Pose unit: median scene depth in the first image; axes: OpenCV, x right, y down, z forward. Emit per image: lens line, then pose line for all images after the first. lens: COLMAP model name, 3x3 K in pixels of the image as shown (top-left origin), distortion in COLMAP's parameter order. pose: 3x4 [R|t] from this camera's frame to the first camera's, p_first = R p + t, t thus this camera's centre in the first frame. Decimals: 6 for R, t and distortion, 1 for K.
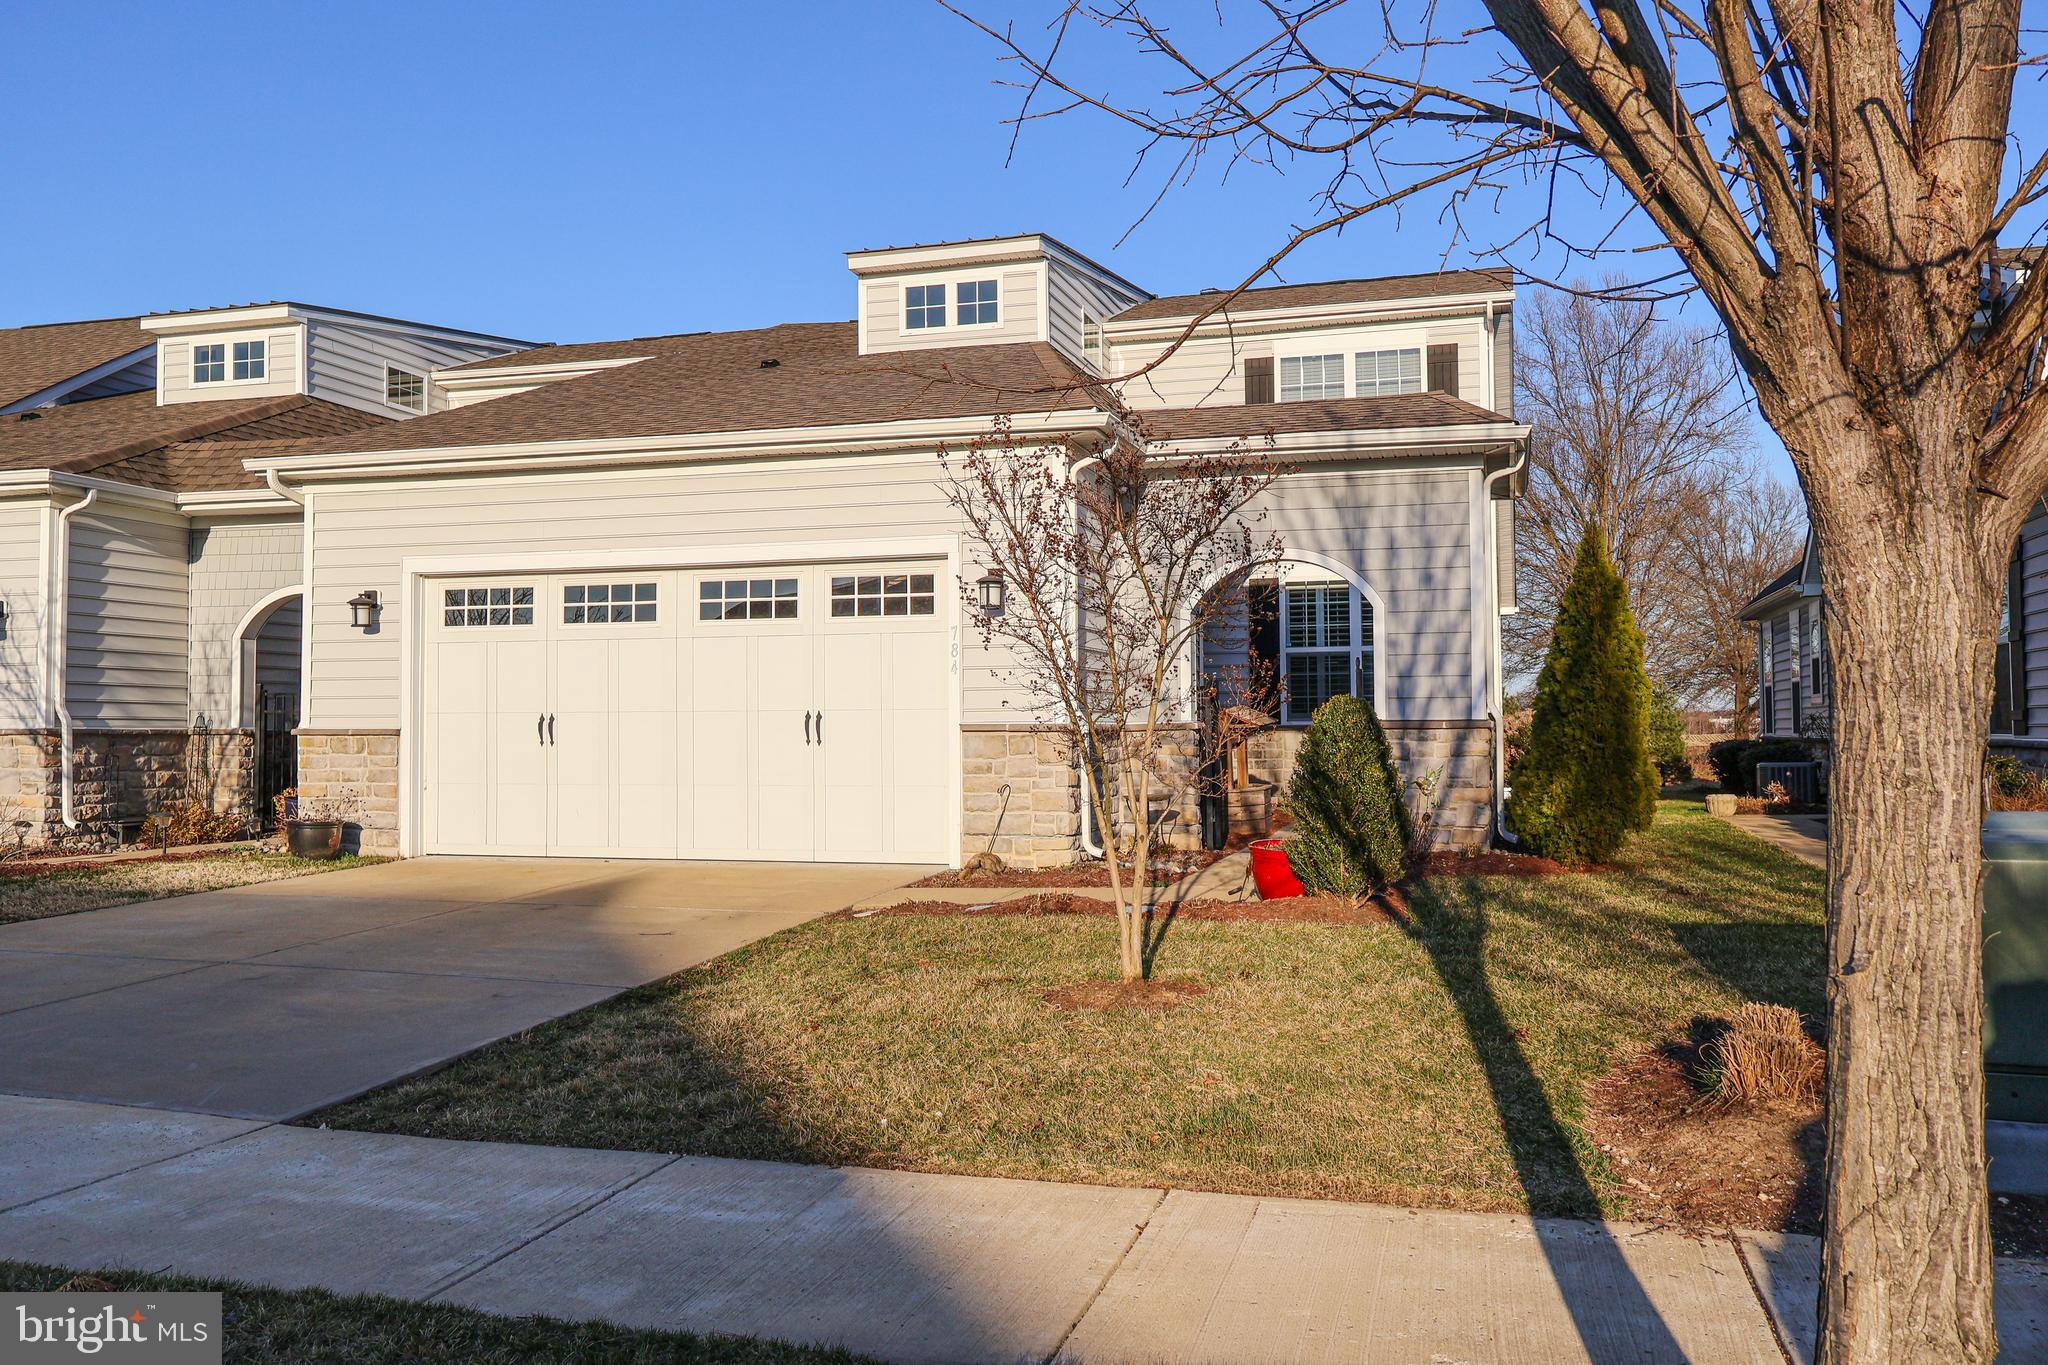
lens RADIAL K [[1692.5, 0, 1024.0], [0, 1692.5, 682.5], [0, 0, 1]] dist [0.011663, 0.006618]
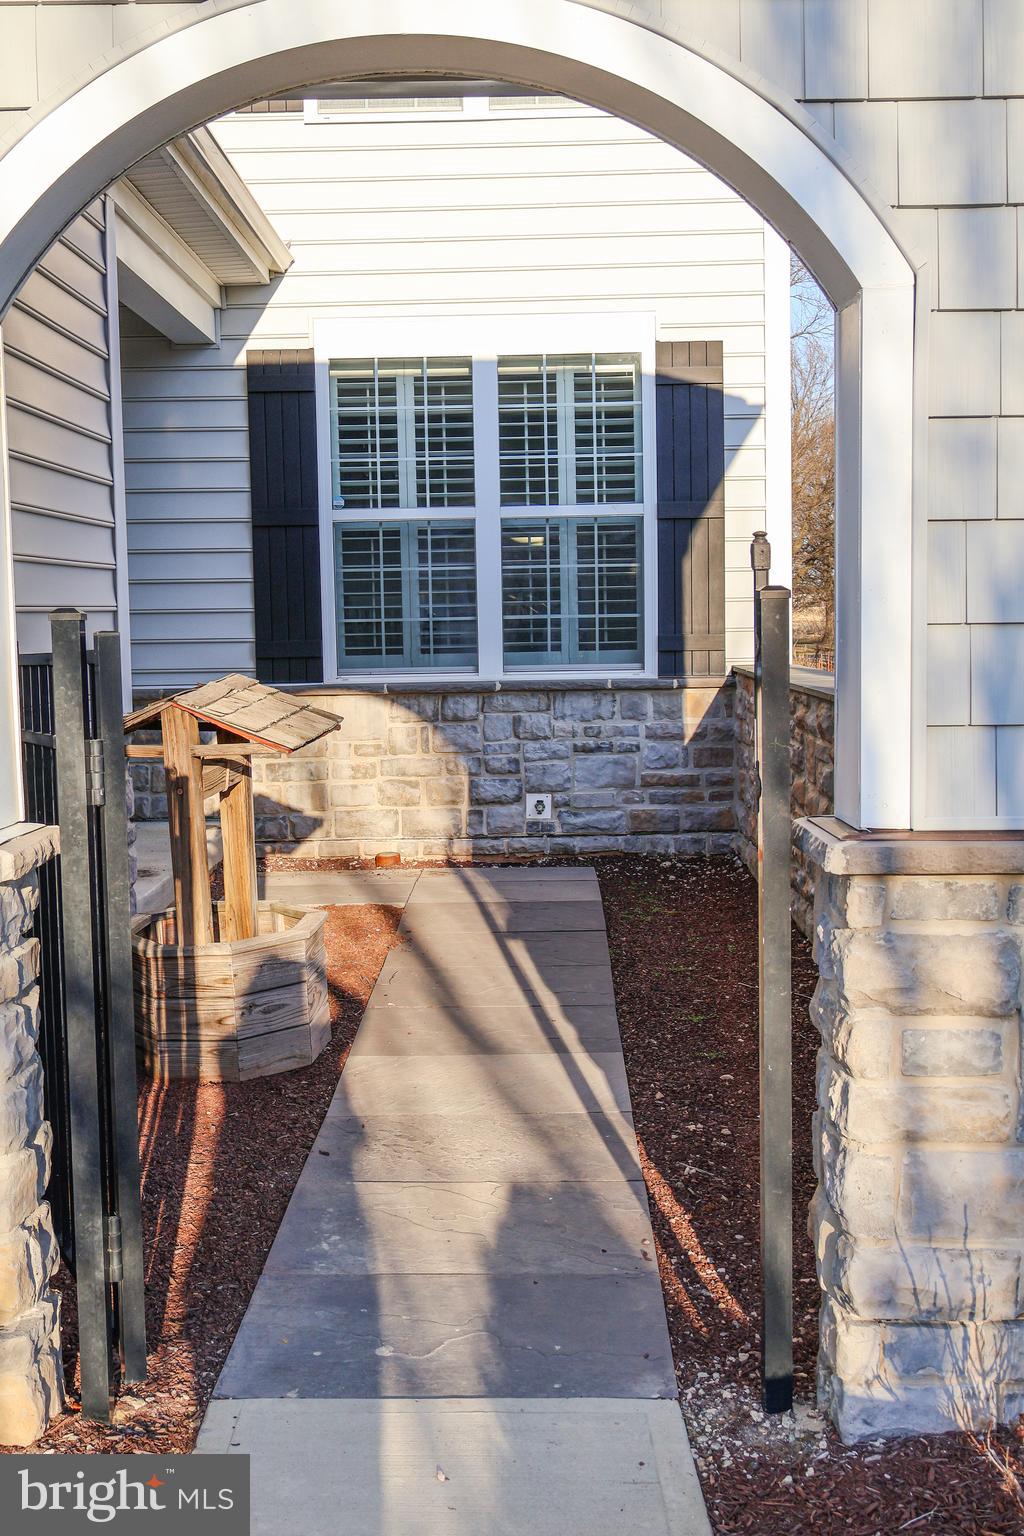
lens RADIAL K [[1490.5, 0, 512.0], [0, 1490.5, 768.0], [0, 0, 1]] dist [-0.019682, -0.007574]
pose [[0.961783, -0.038580, 0.271080, 0.114381], [0.002817, 0.991365, 0.131099, -0.005527], [-0.273797, -0.125325, 0.953587, 0.757520]]
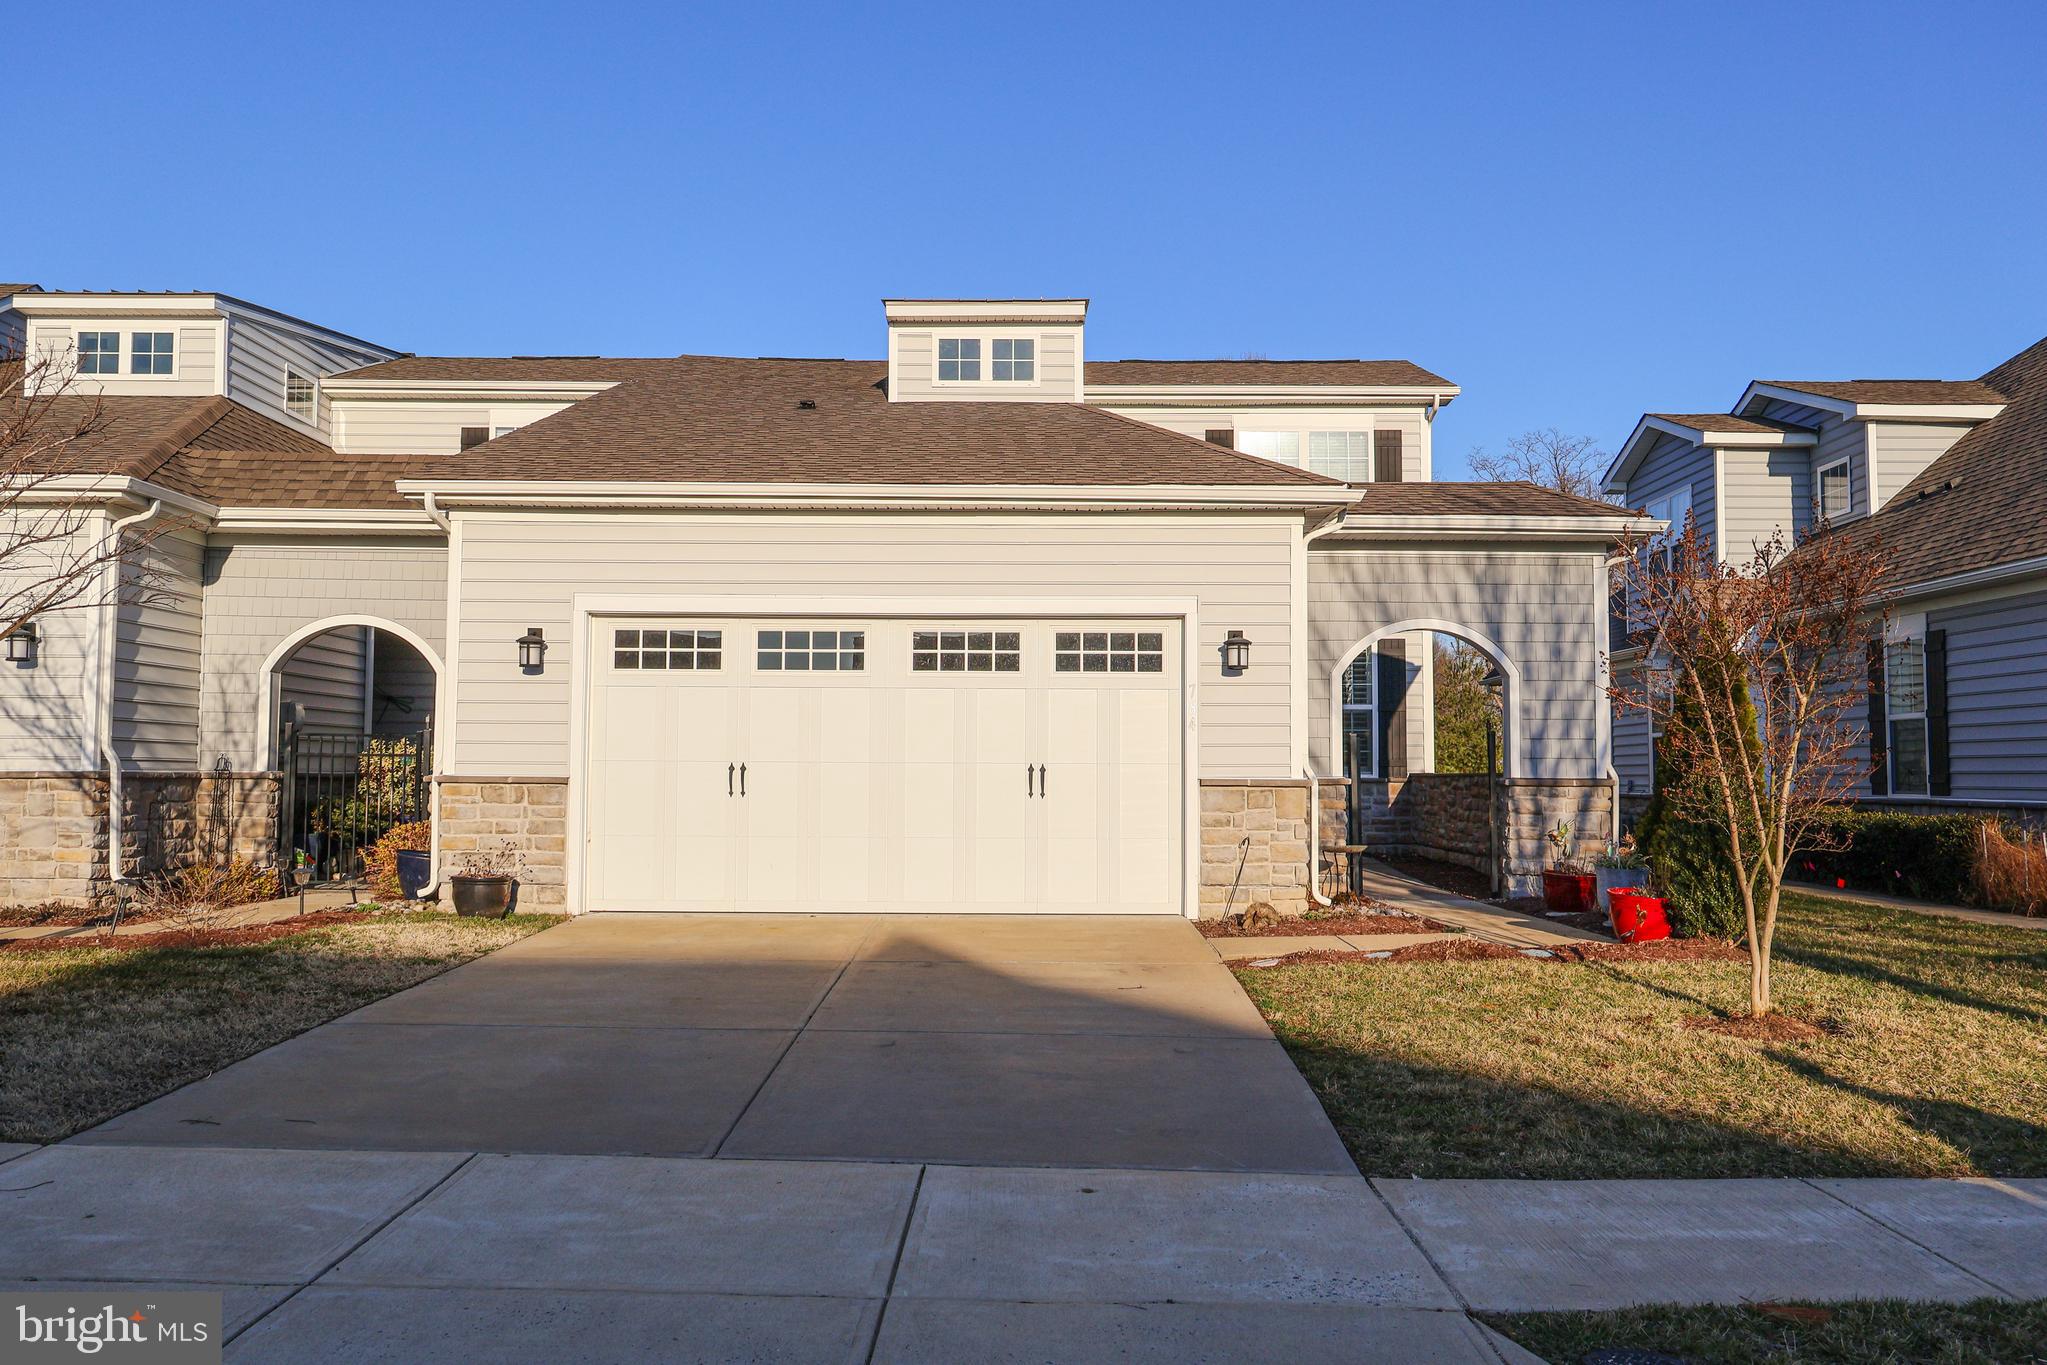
lens RADIAL K [[1718.0, 0, 965.2], [0, 1718.0, 691.8], [0, 0, 1]] dist [0.009974, 0.000649]
pose [[0.956650, 0.023768, 0.290269, -0.403565], [-0.018669, 0.999619, -0.020325, -0.004088], [-0.290642, 0.014024, 0.956729, 0.027368]]
